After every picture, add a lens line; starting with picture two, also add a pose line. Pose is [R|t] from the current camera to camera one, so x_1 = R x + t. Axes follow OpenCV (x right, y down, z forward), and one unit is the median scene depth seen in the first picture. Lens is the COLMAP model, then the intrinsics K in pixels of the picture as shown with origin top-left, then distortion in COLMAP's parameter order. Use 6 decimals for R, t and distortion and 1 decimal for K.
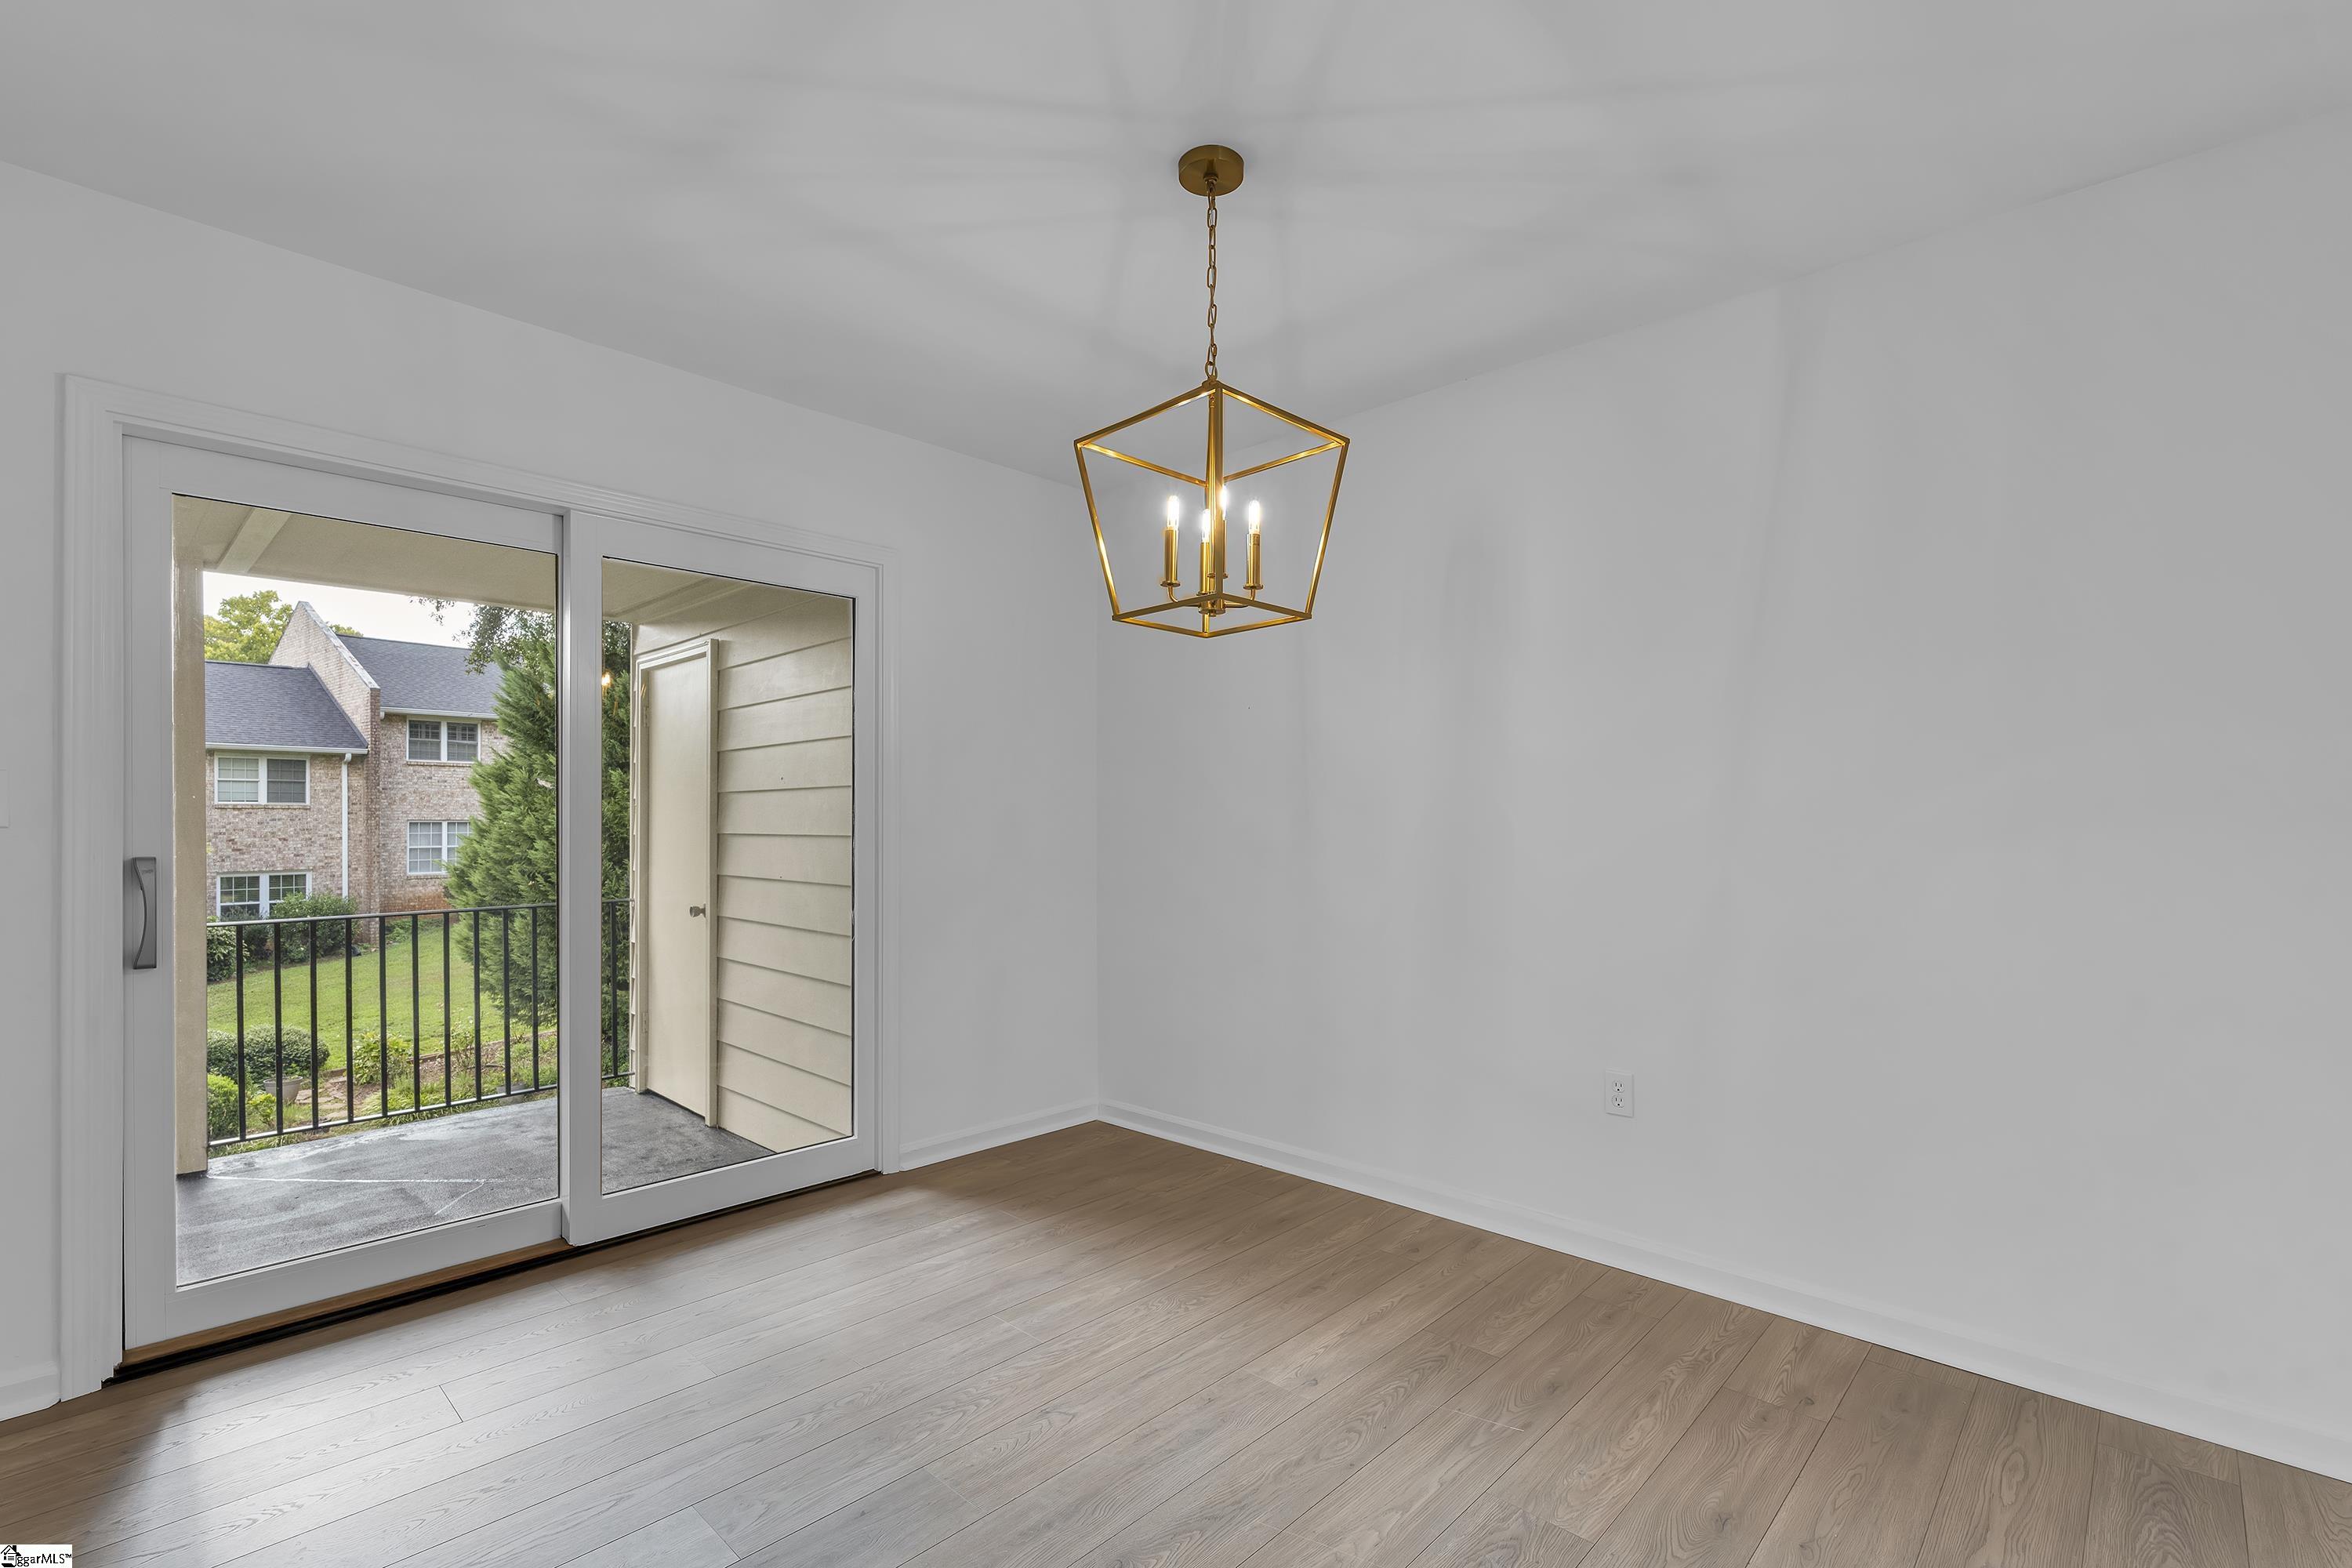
lens RADIAL K [[1040.6, 0, 1173.7], [0, 1040.6, 818.8], [0, 0, 1]] dist [-0.010659, -0.000852]
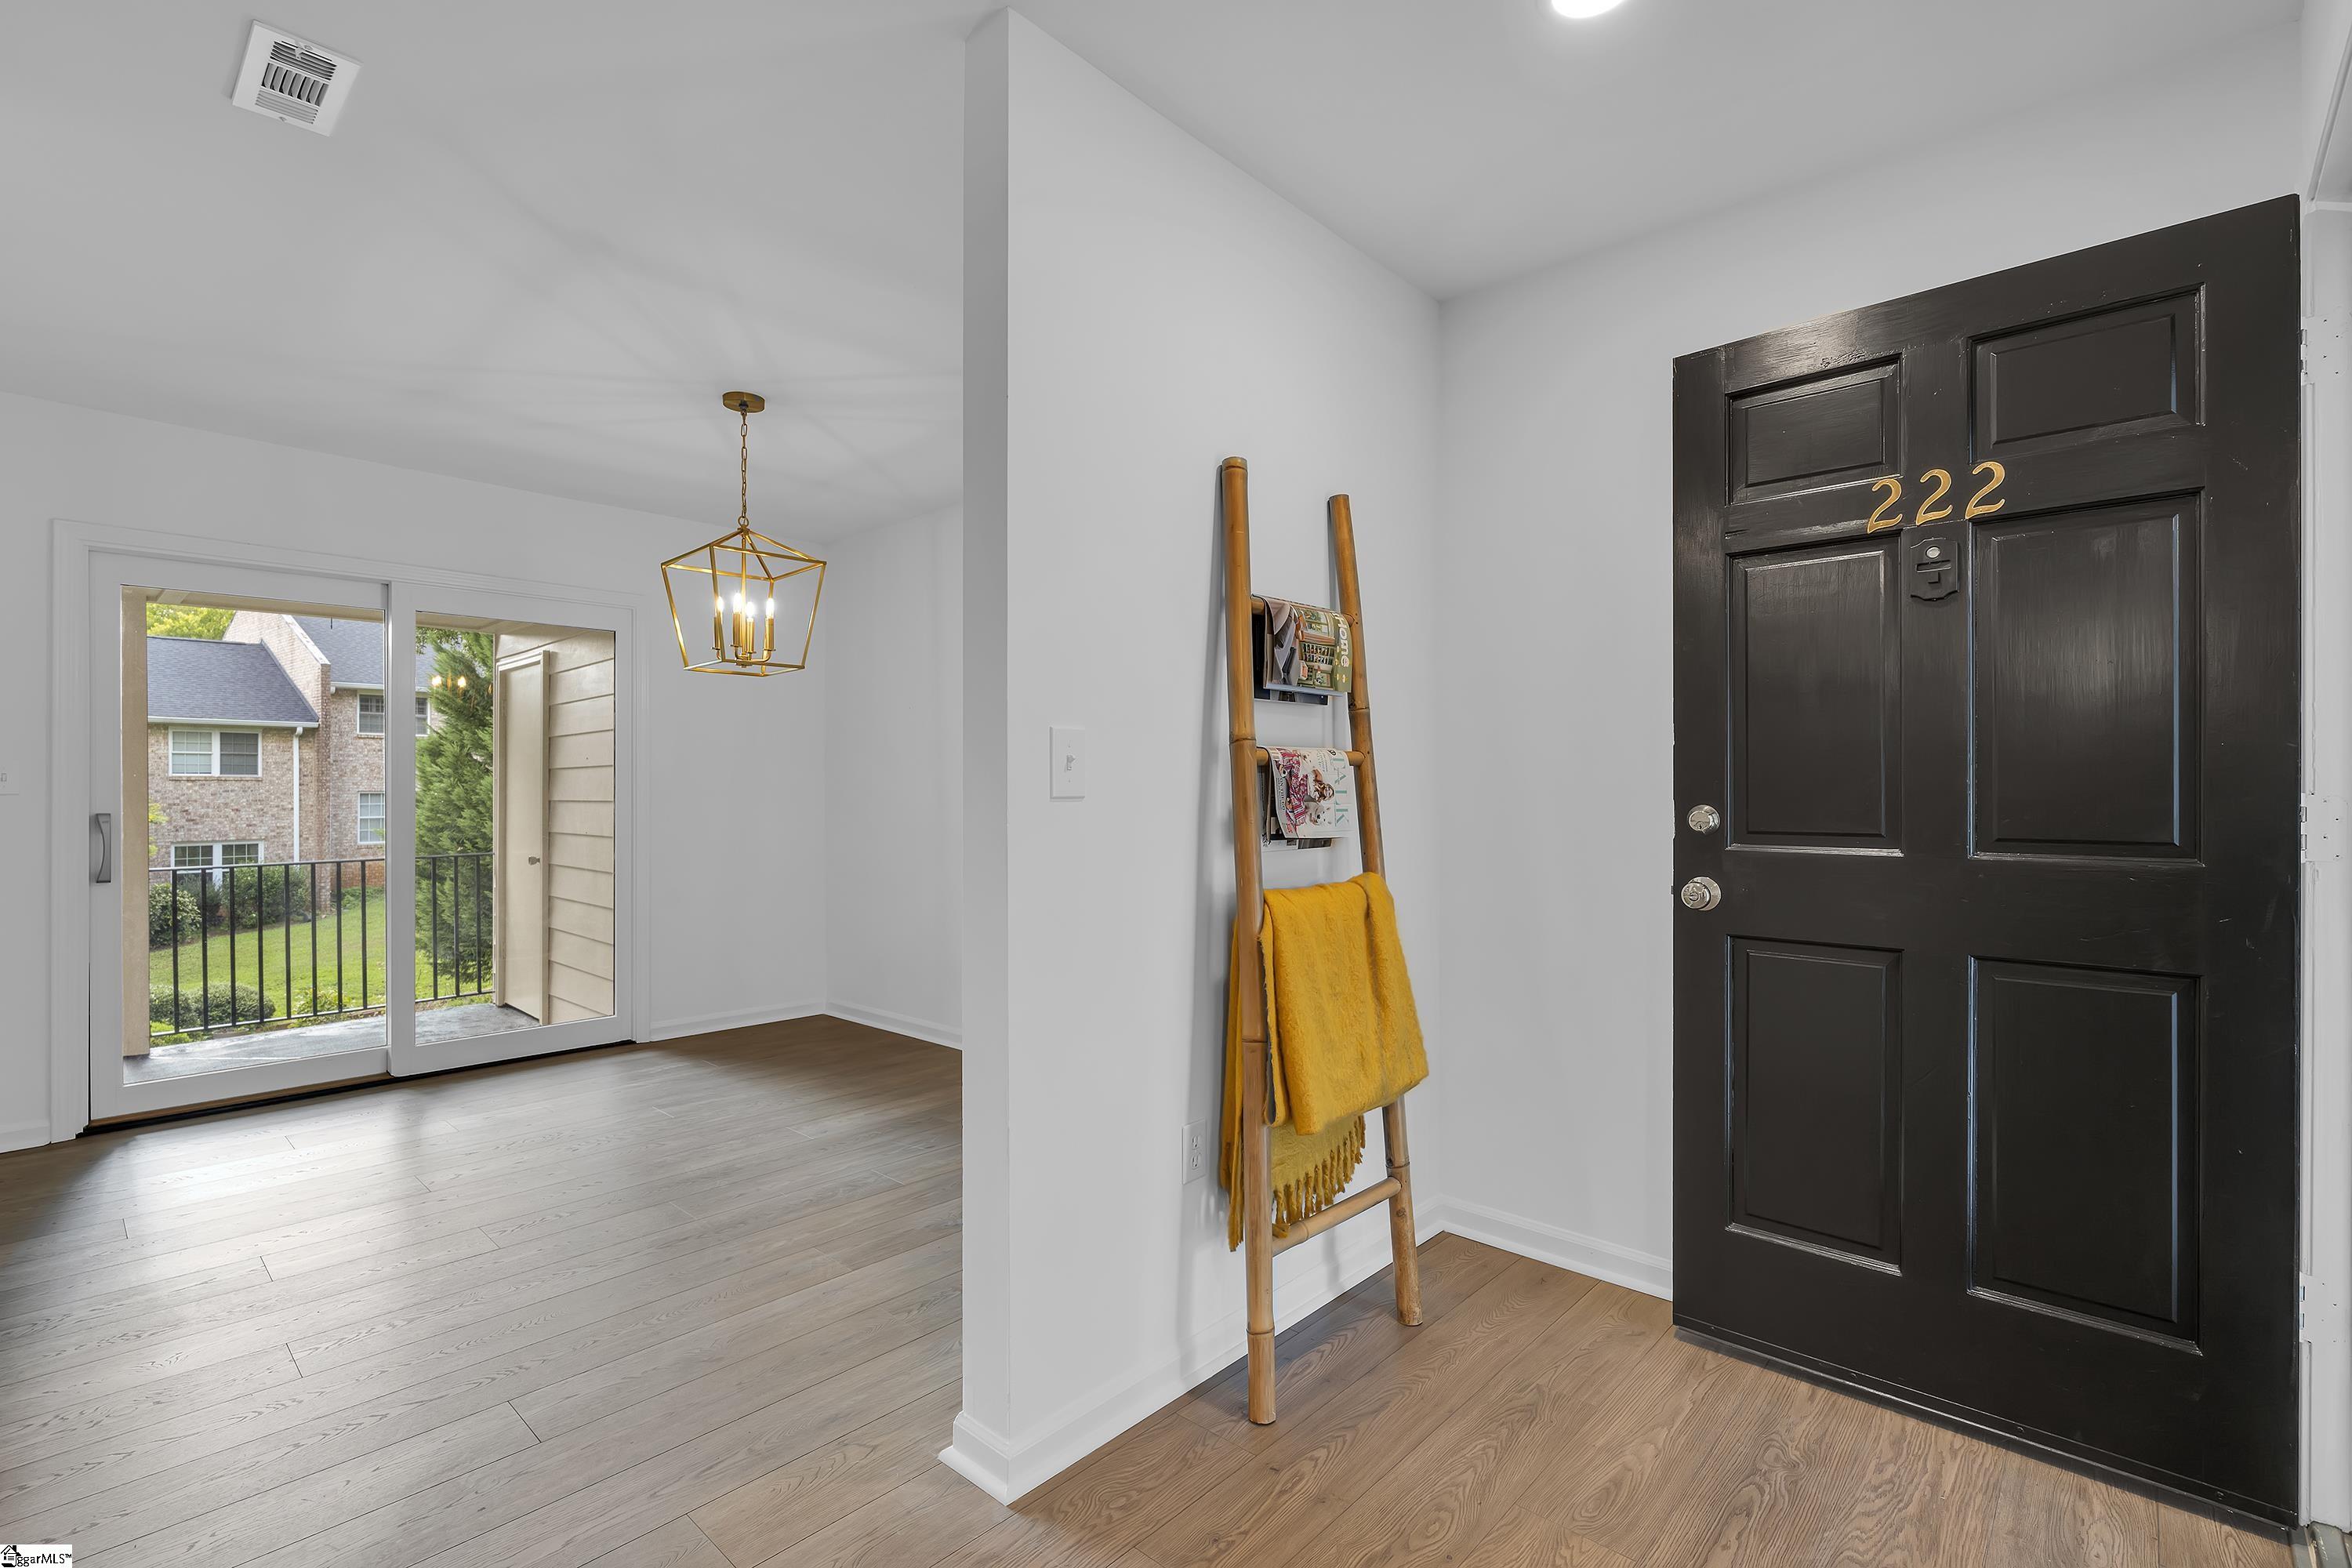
lens RADIAL K [[1040.6, 0, 1160.9], [0, 1040.6, 786.2], [0, 0, 1]] dist [-0.010659, -0.000852]
pose [[0.999876, -0.002207, 0.015580, 0.088676], [0.002239, 0.999995, -0.002027, 0.000225], [-0.015575, 0.002062, 0.999877, -0.089285]]
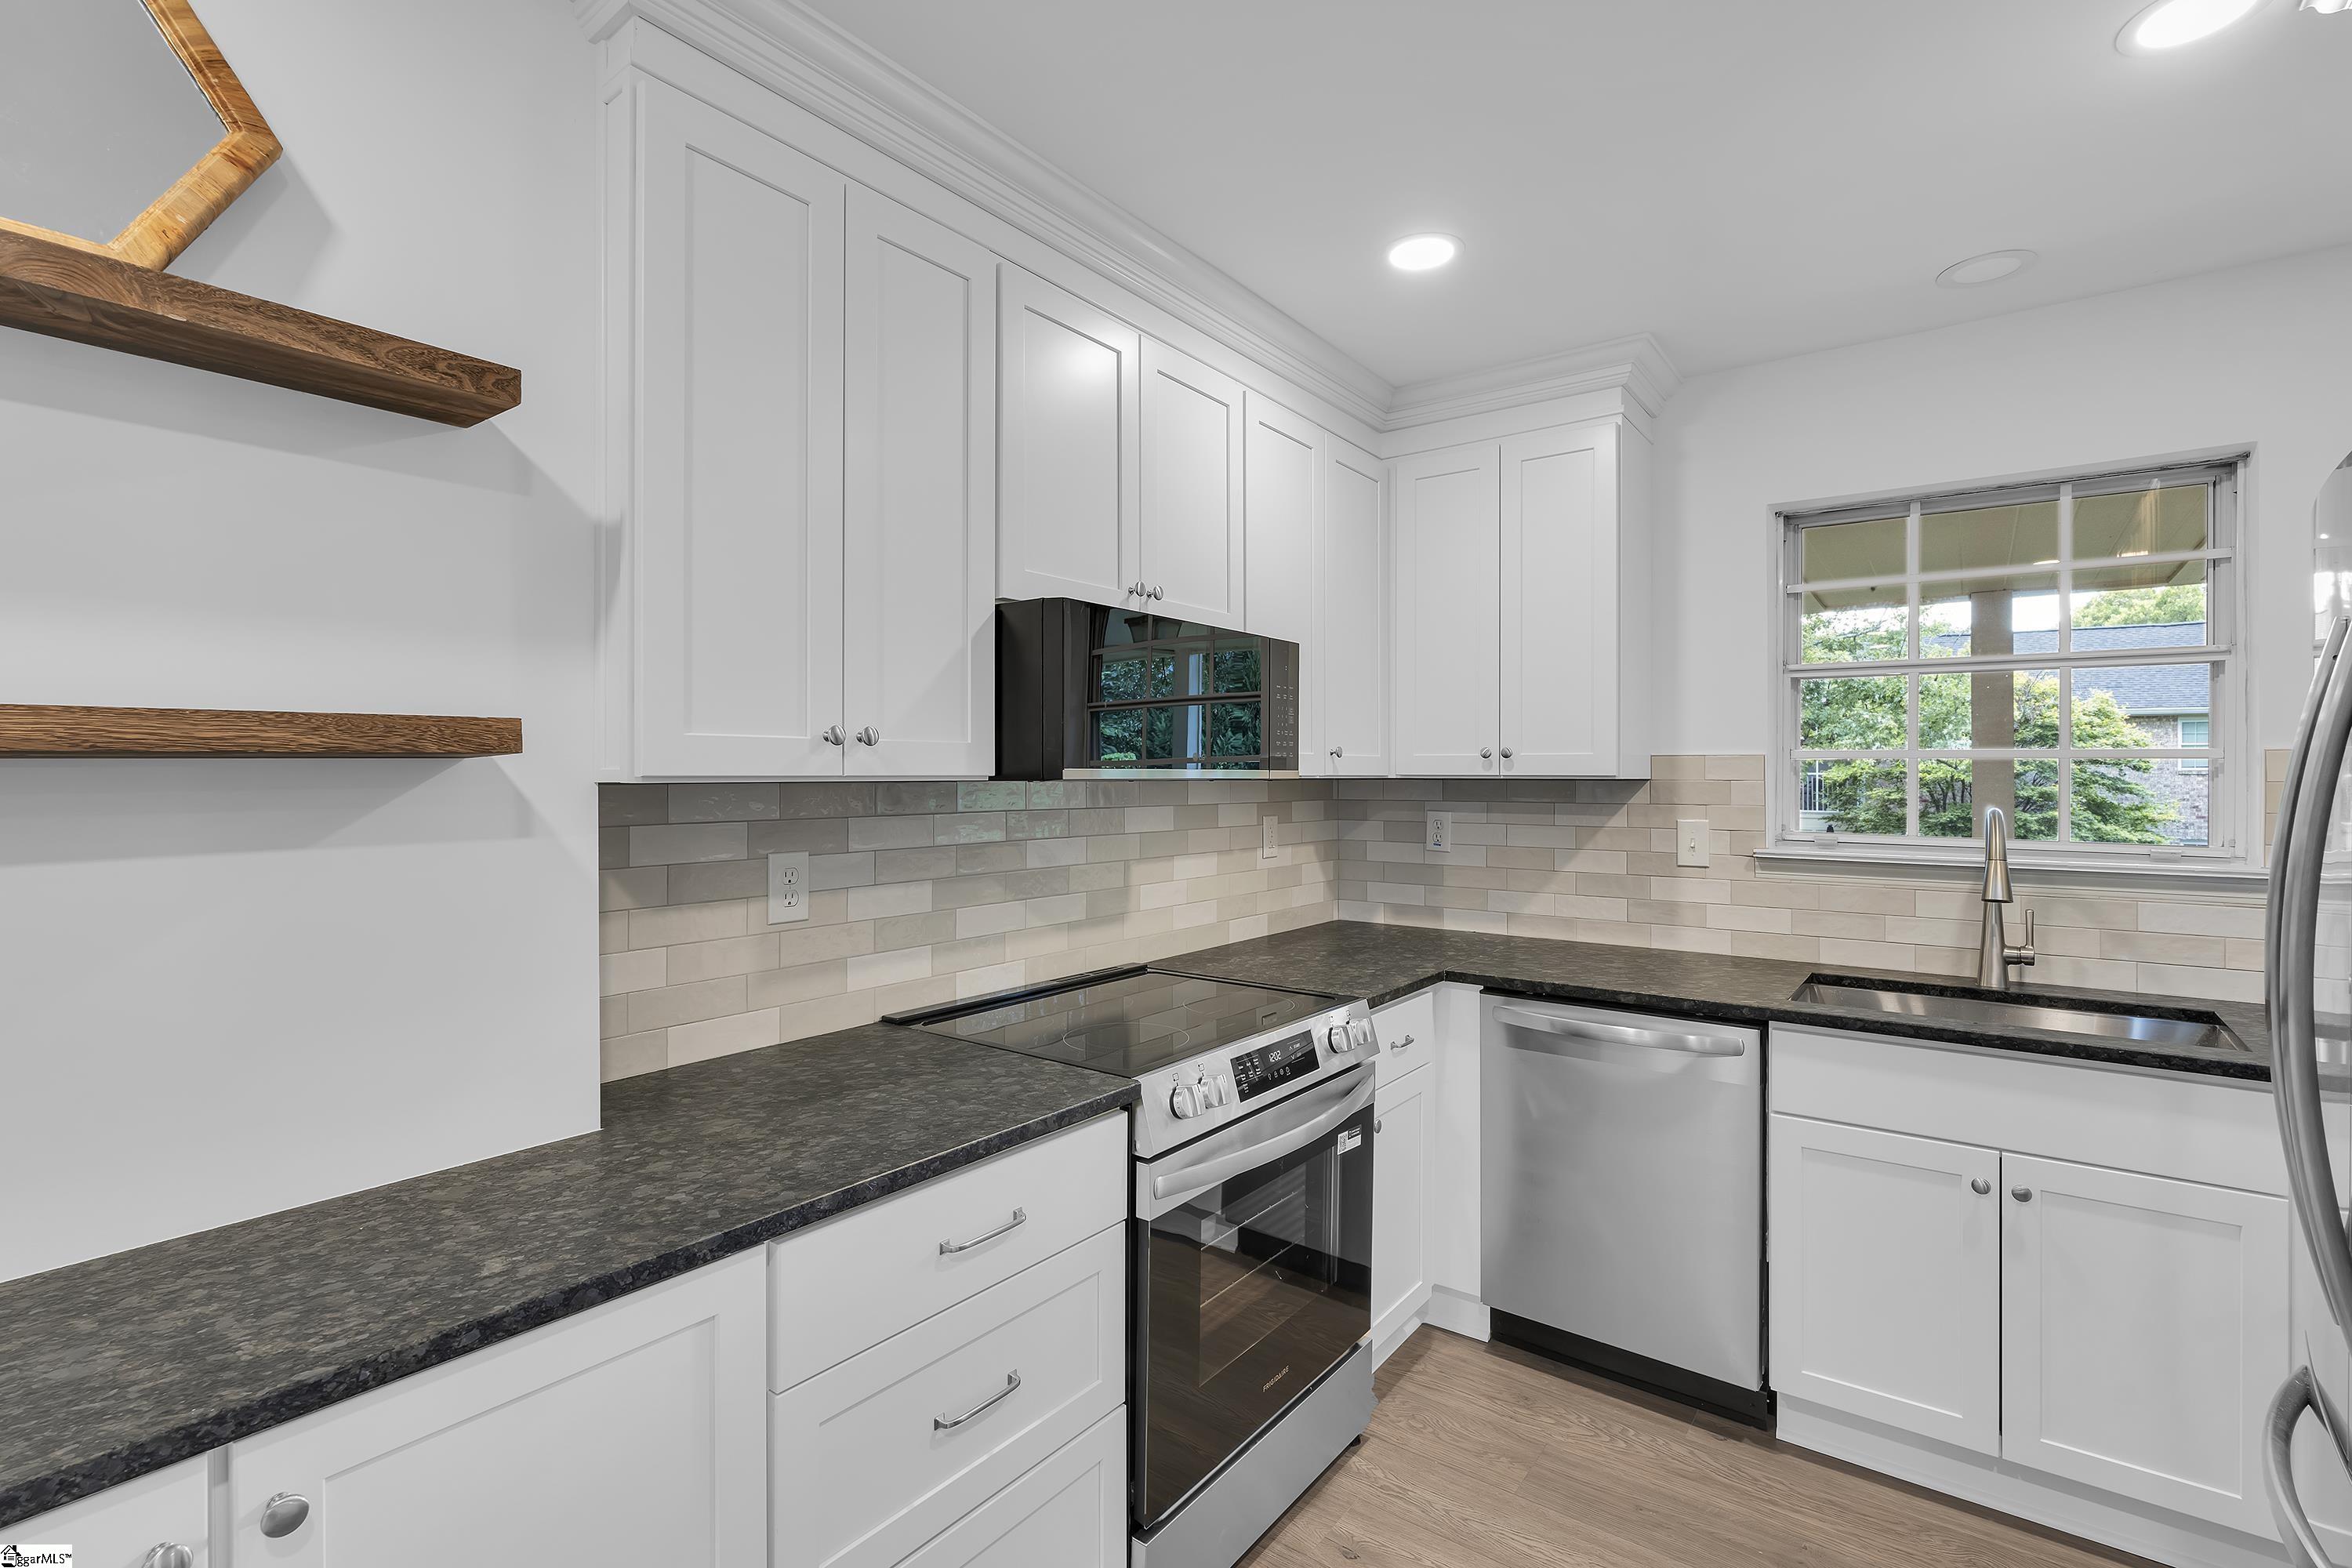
lens RADIAL K [[1040.6, 0, 1172.2], [0, 1040.6, 772.8], [0, 0, 1]] dist [-0.010659, -0.000852]
pose [[0.088382, 0.003674, -0.996080, -0.063110], [-0.006515, 0.999974, 0.003111, -0.013521], [0.996065, 0.006214, 0.088404, -0.066815]]
